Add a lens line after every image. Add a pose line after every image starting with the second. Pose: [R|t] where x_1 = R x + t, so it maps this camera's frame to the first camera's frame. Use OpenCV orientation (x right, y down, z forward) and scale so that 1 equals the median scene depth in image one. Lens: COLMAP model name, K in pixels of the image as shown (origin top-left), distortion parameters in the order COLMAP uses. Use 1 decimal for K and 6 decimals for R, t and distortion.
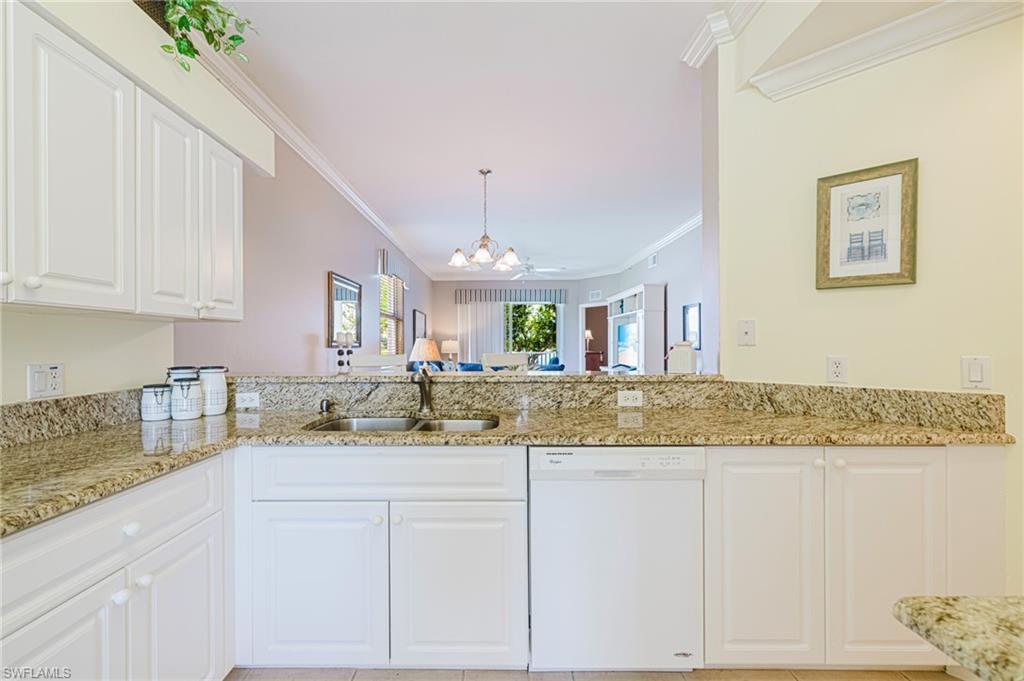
lens RADIAL K [[436.0, 0, 512.0], [0, 436.0, 340.5], [0, 0, 1]] dist [-0.001638, -0.000432]
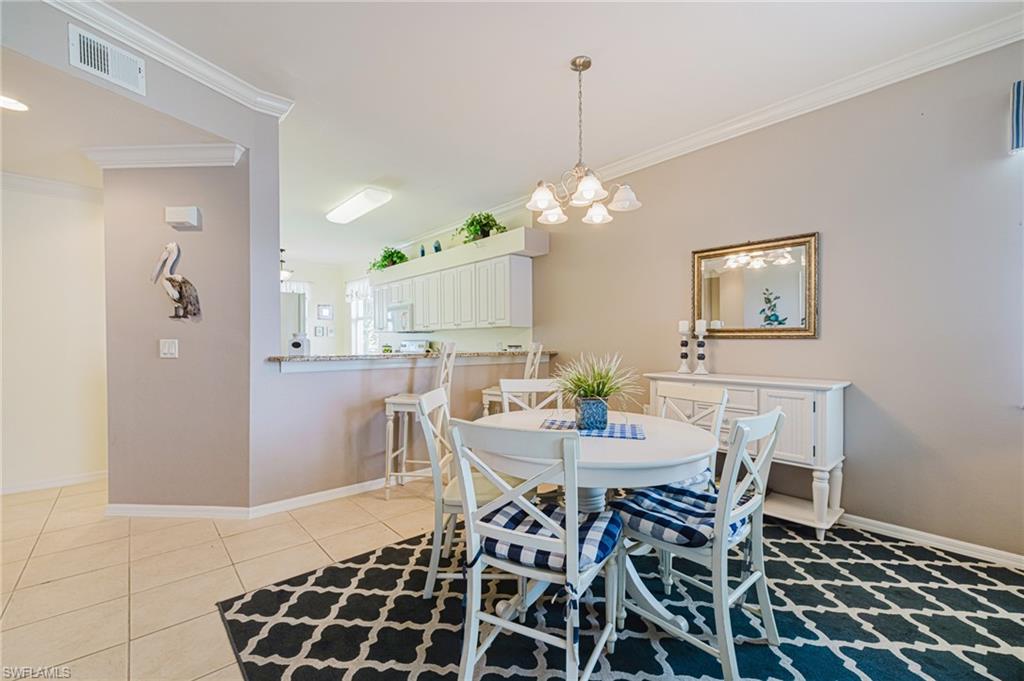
lens RADIAL K [[429.2, 0, 510.9], [0, 429.2, 347.6], [0, 0, 1]] dist [0.002987, -0.000125]
pose [[-0.766508, 0.013716, -0.642089, 0.847427], [0.009101, 0.999904, 0.010495, 0.046257], [0.642171, 0.002201, -0.766559, 2.825951]]
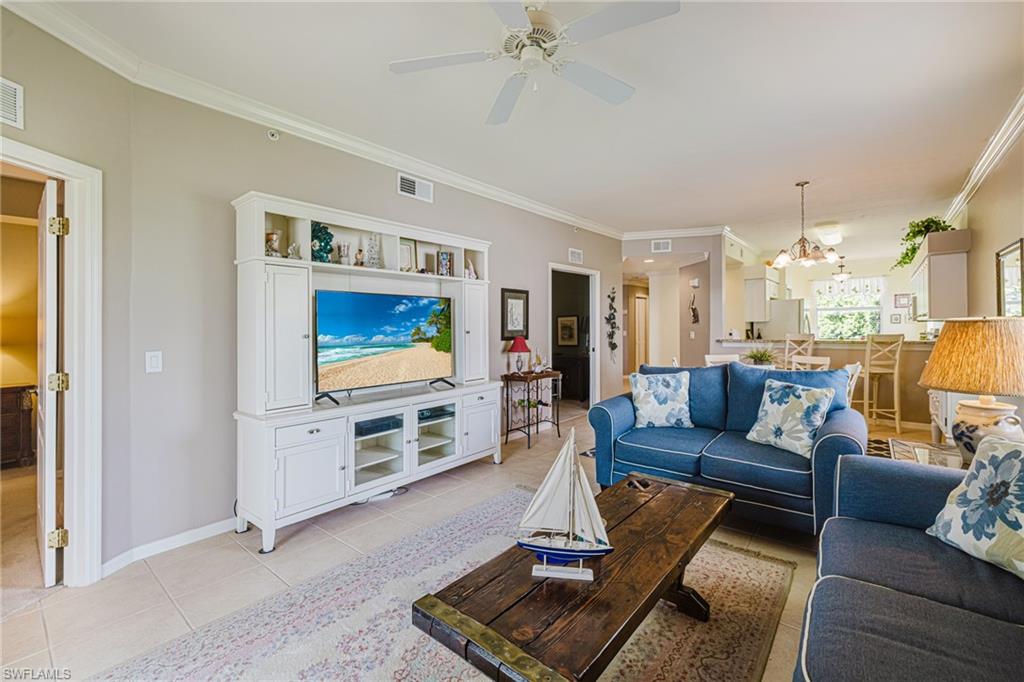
lens RADIAL K [[435.9, 0, 514.3], [0, 435.9, 330.9], [0, 0, 1]] dist [-0.001052, -0.000245]
pose [[-0.752092, 0.009296, 0.658992, -0.485819], [0.010131, 0.999945, -0.002543, 0.010461], [-0.658980, 0.004764, -0.752145, 4.741374]]
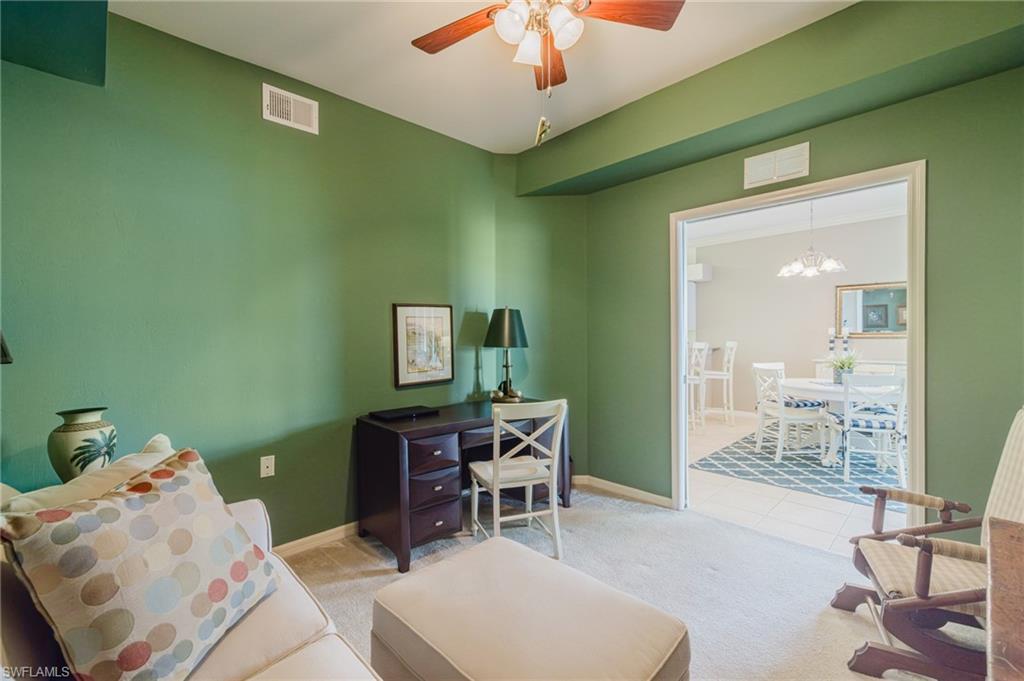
lens RADIAL K [[427.9, 0, 510.3], [0, 427.9, 336.2], [0, 0, 1]] dist [-0.001061, -0.000110]
pose [[-0.735902, 0.004177, -0.677075, 2.717232], [0.013621, 0.999870, -0.008636, 0.014869], [0.676951, -0.015578, -0.735864, 2.602050]]
